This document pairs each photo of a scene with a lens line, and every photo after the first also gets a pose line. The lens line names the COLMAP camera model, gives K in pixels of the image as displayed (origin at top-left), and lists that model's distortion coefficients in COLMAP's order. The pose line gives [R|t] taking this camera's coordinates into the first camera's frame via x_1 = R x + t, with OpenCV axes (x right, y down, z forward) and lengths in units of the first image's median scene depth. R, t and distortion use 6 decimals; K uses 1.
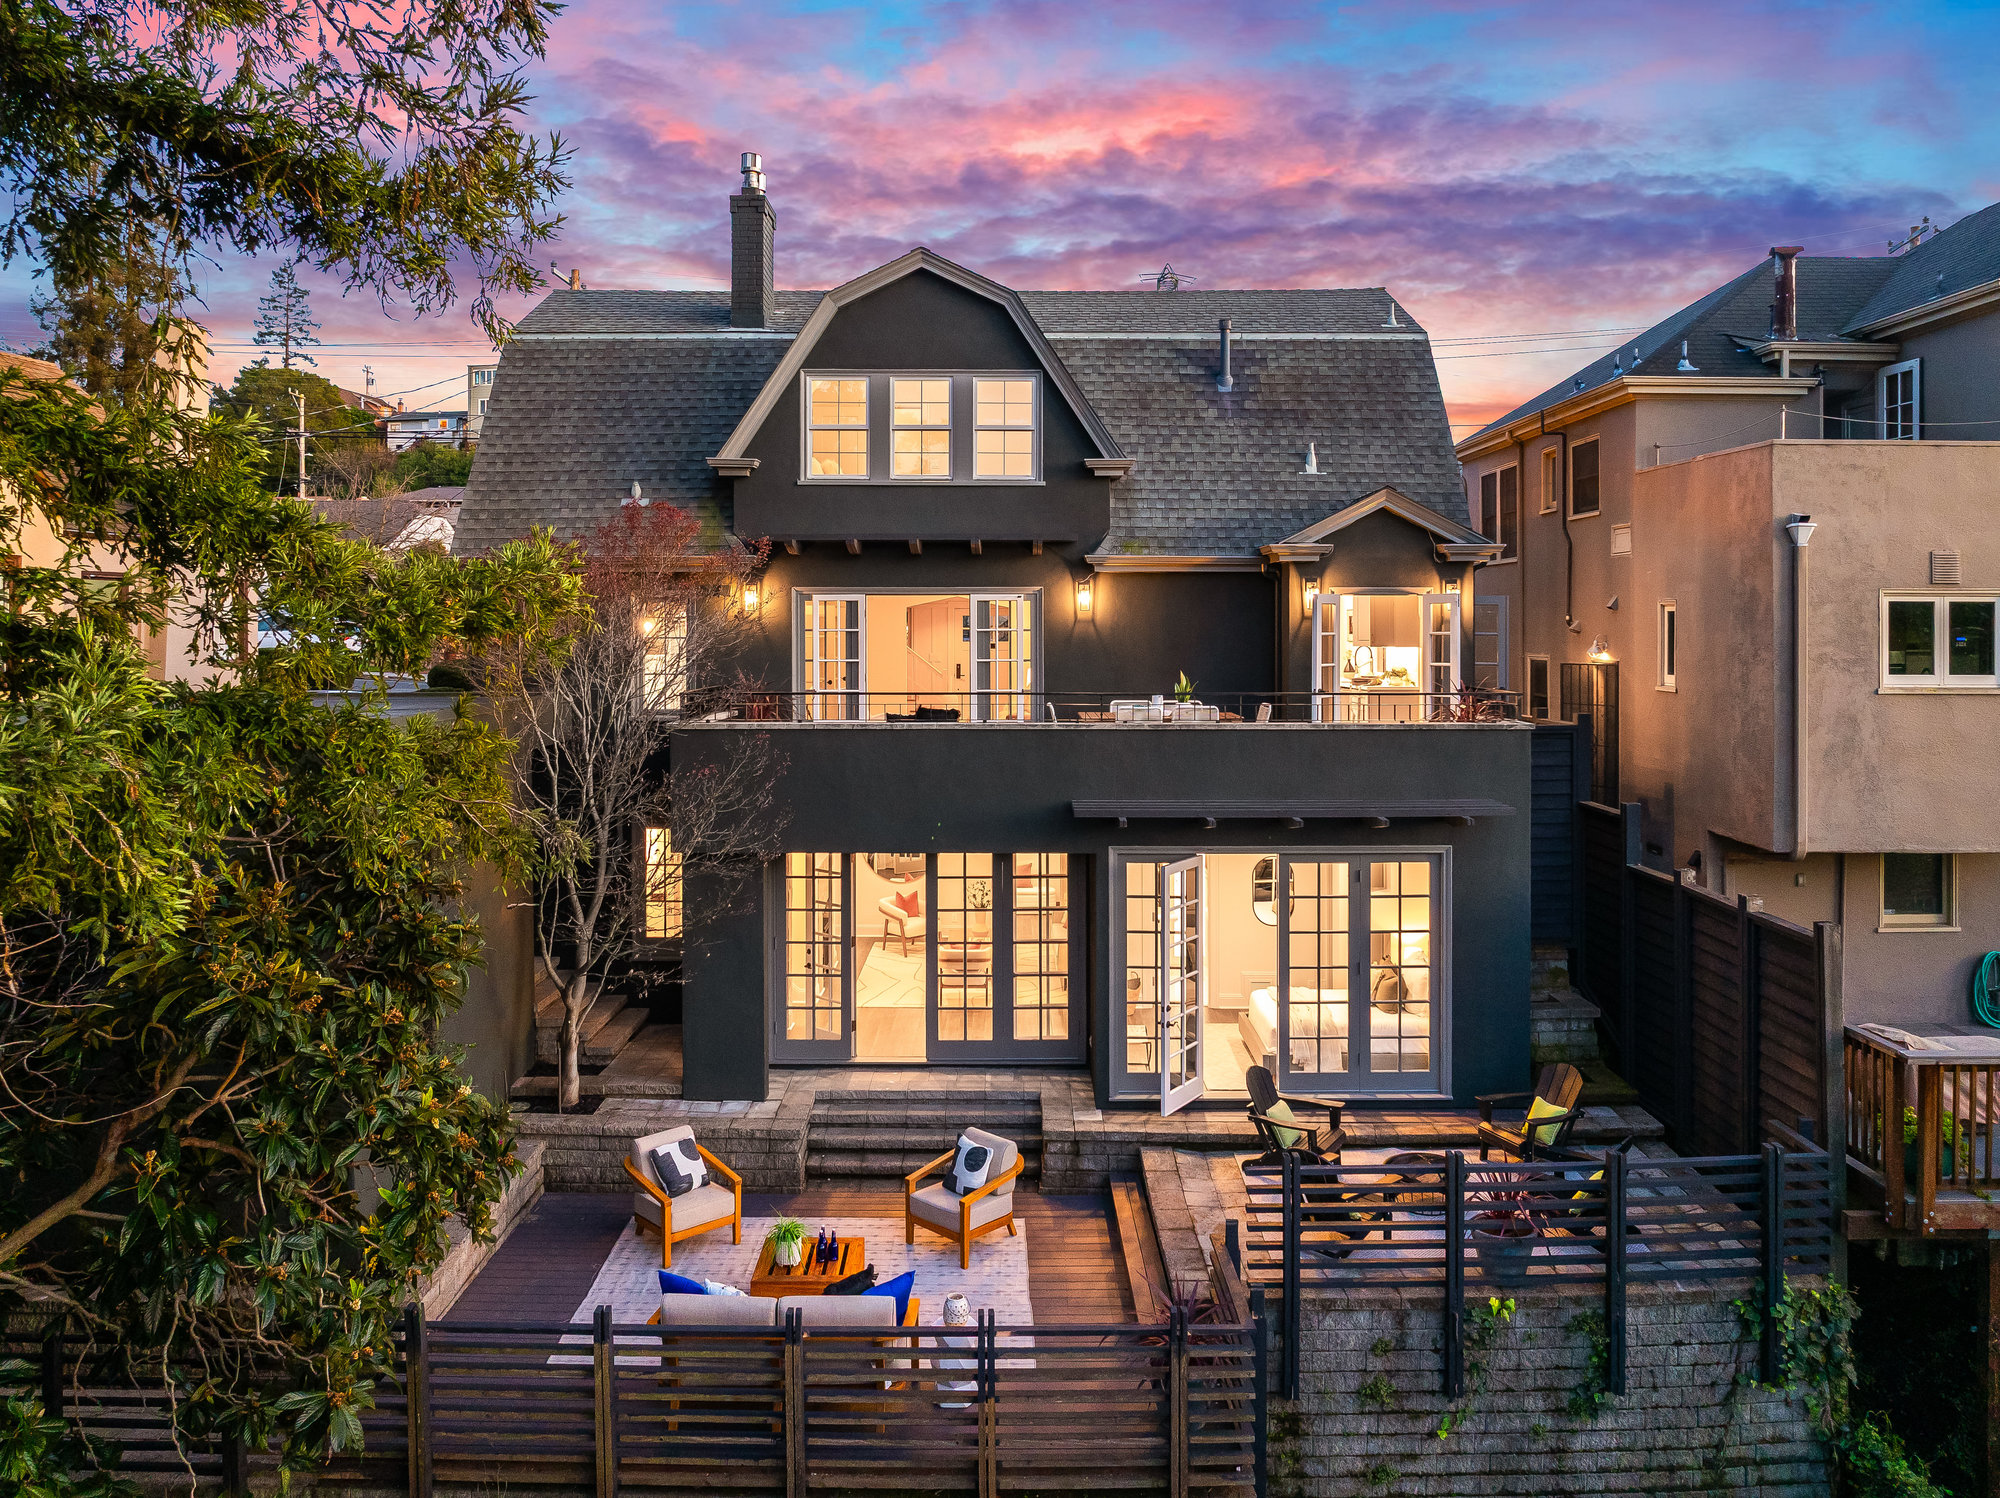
lens RADIAL K [[1473.5, 0, 1023.8], [0, 1473.5, 629.7], [0, 0, 1]] dist [-0.038086, 0.010208]
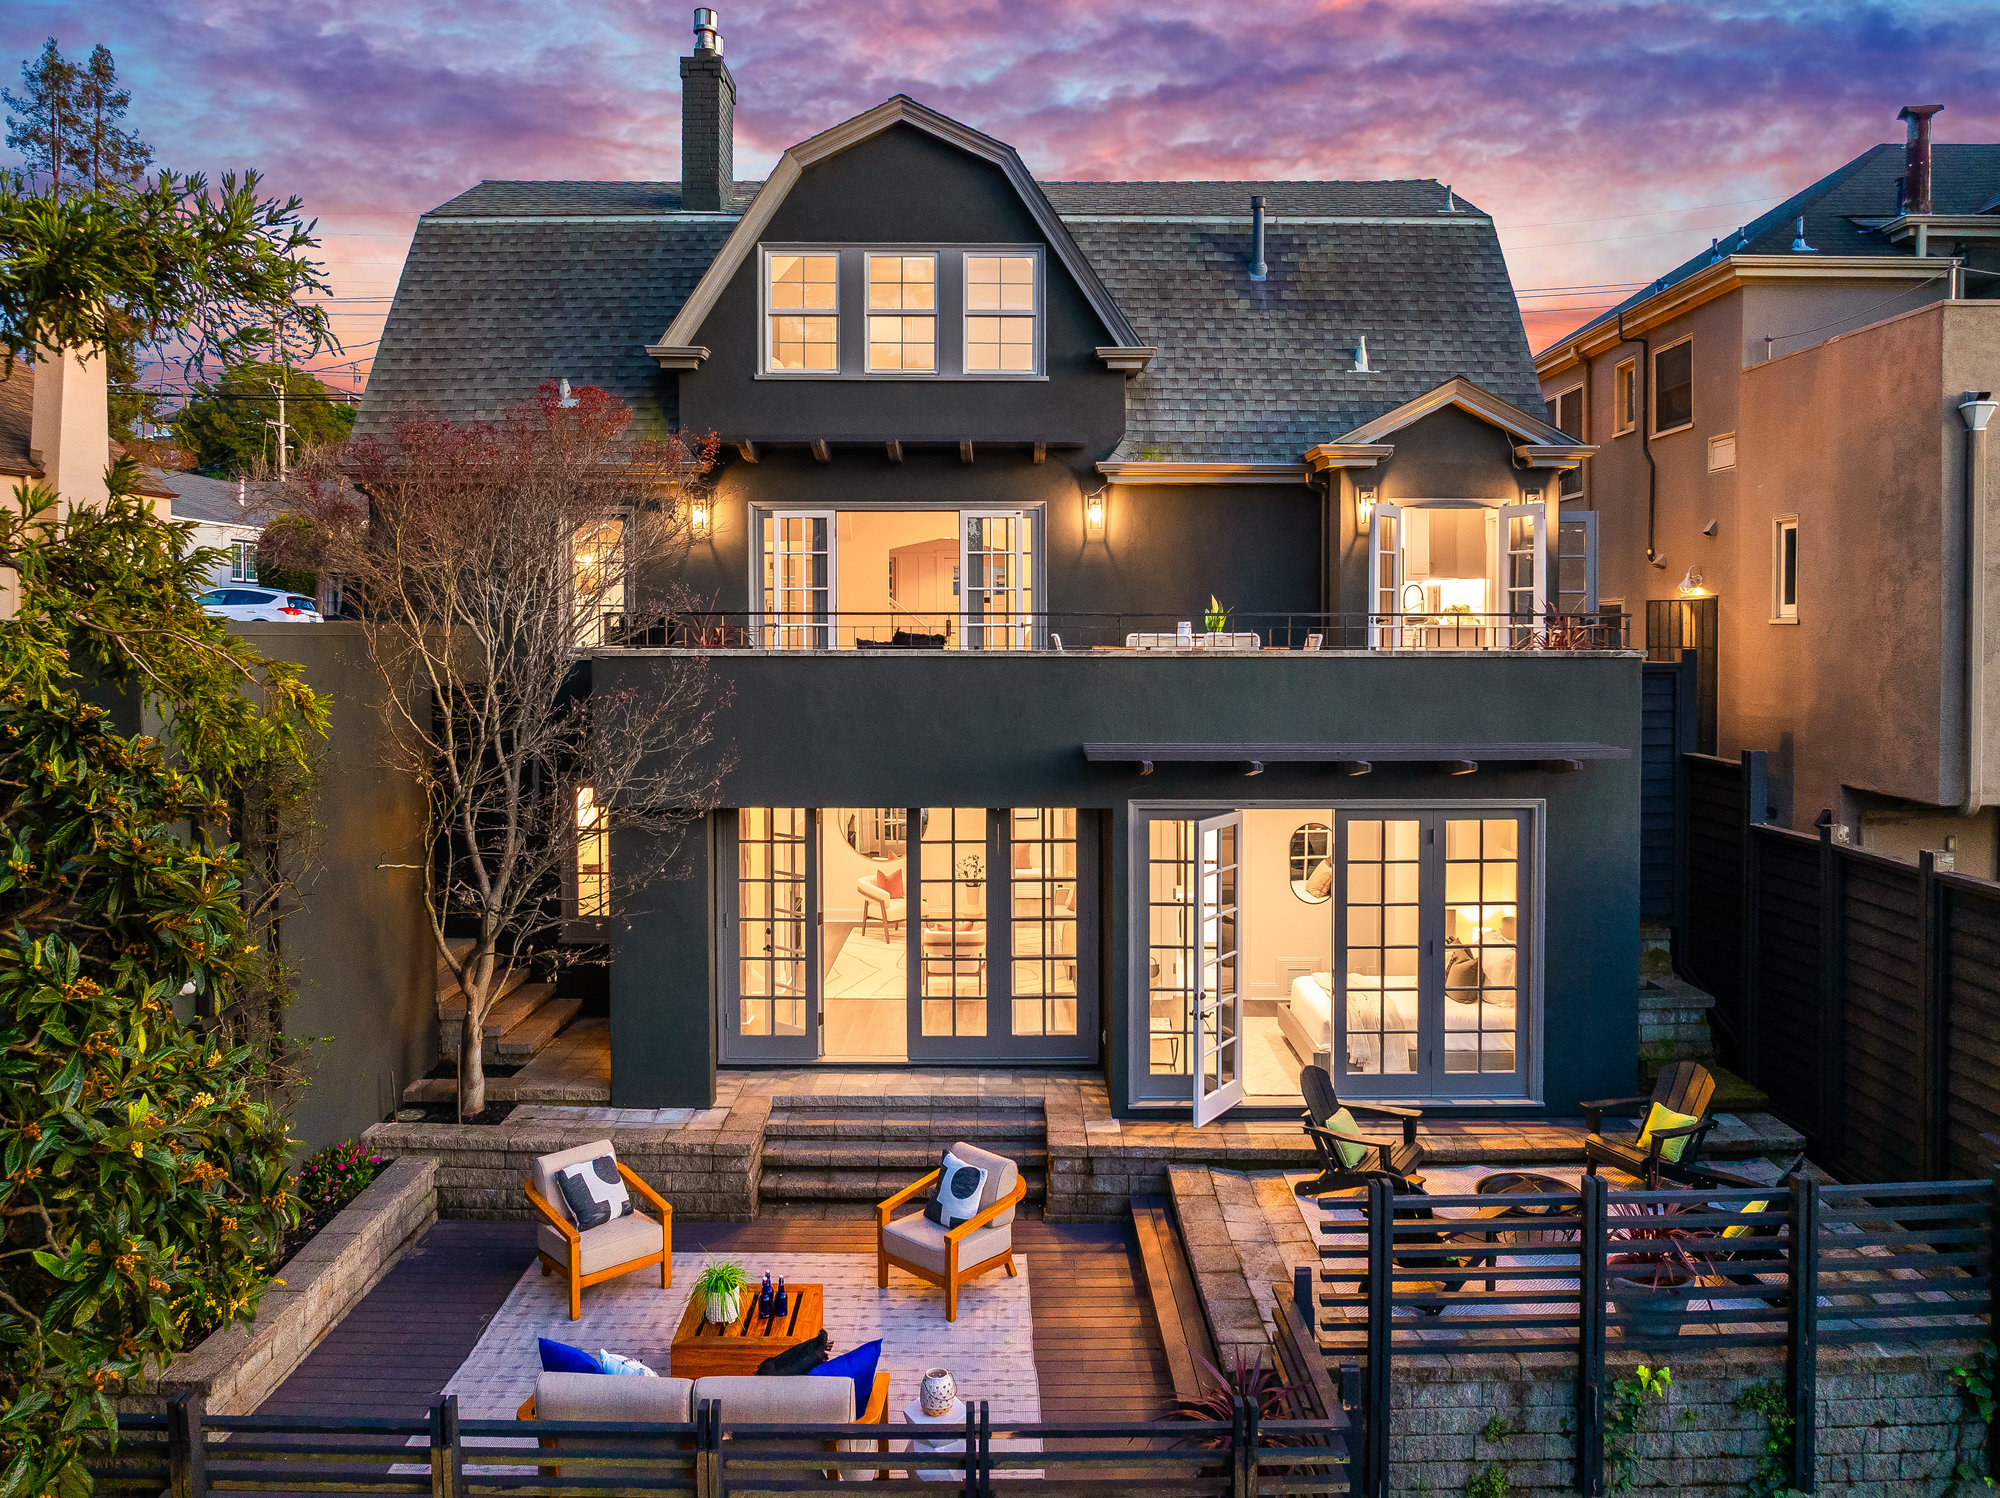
lens RADIAL K [[1459.5, 0, 1020.0], [0, 1459.5, 670.8], [0, 0, 1]] dist [-0.052890, 0.030914]
pose [[0.999999, -0.000292, 0.001250, -0.003413], [0.000264, 0.999753, 0.022238, 0.056258], [-0.001256, -0.022238, 0.999752, 0.186967]]
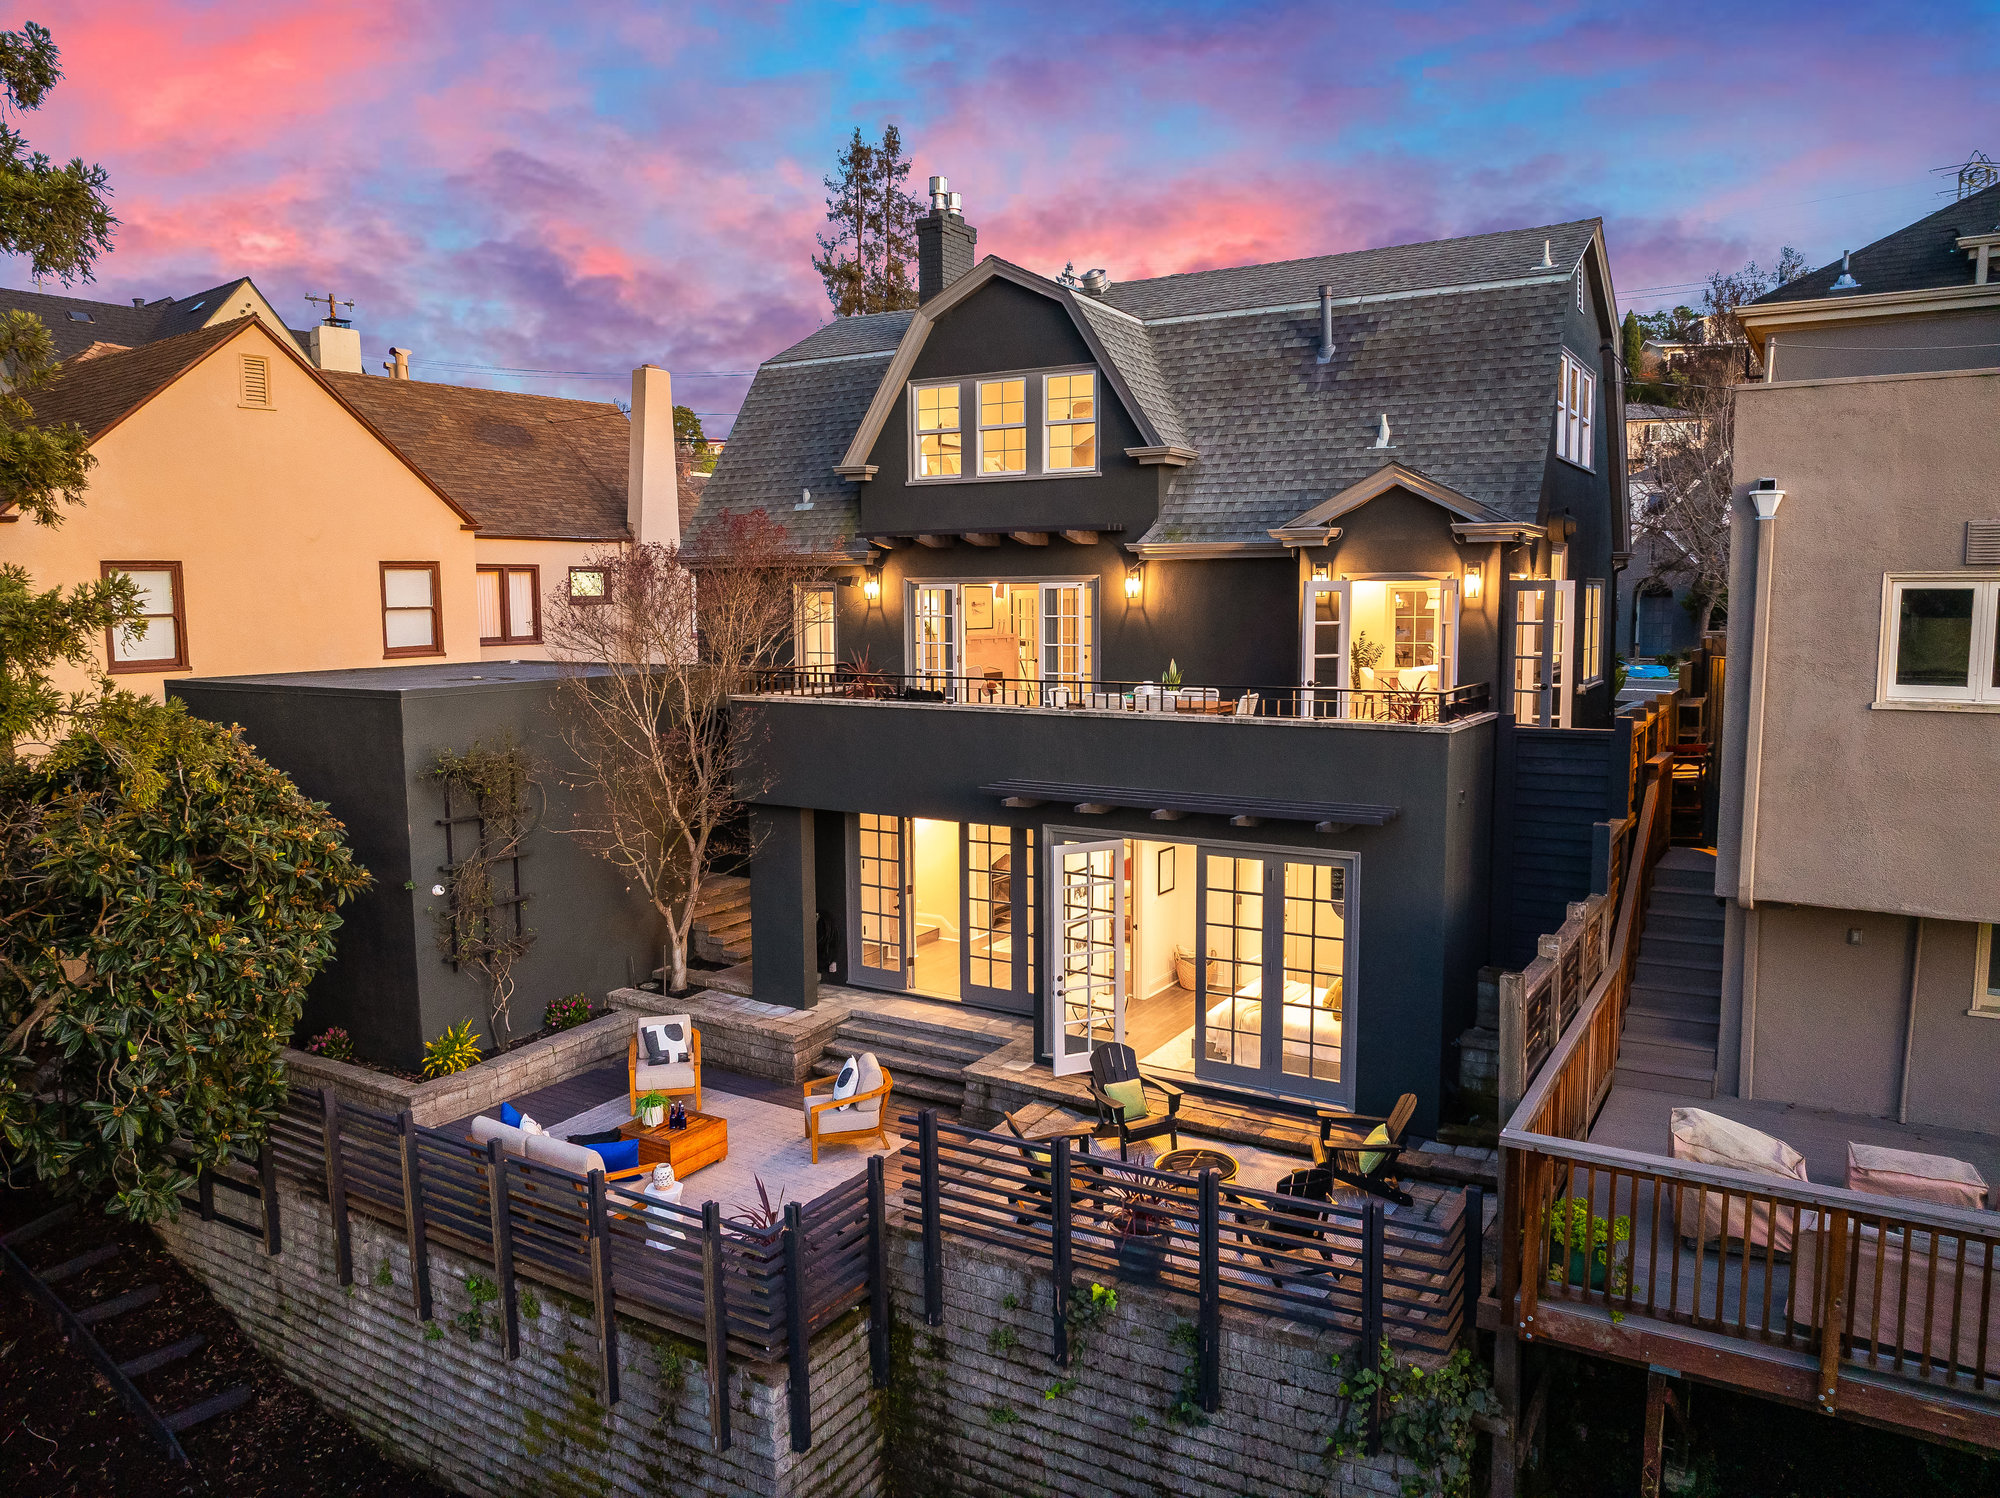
lens RADIAL K [[1427.8, 0, 1000.0], [0, 1427.8, 749.0], [0, 0, 1]] dist [-0.035100, 0.002802]
pose [[0.848007, 0.051347, -0.527492, 0.561366], [0.006559, 0.994203, 0.107321, -0.017507], [0.529944, -0.094469, 0.842754, 0.113839]]
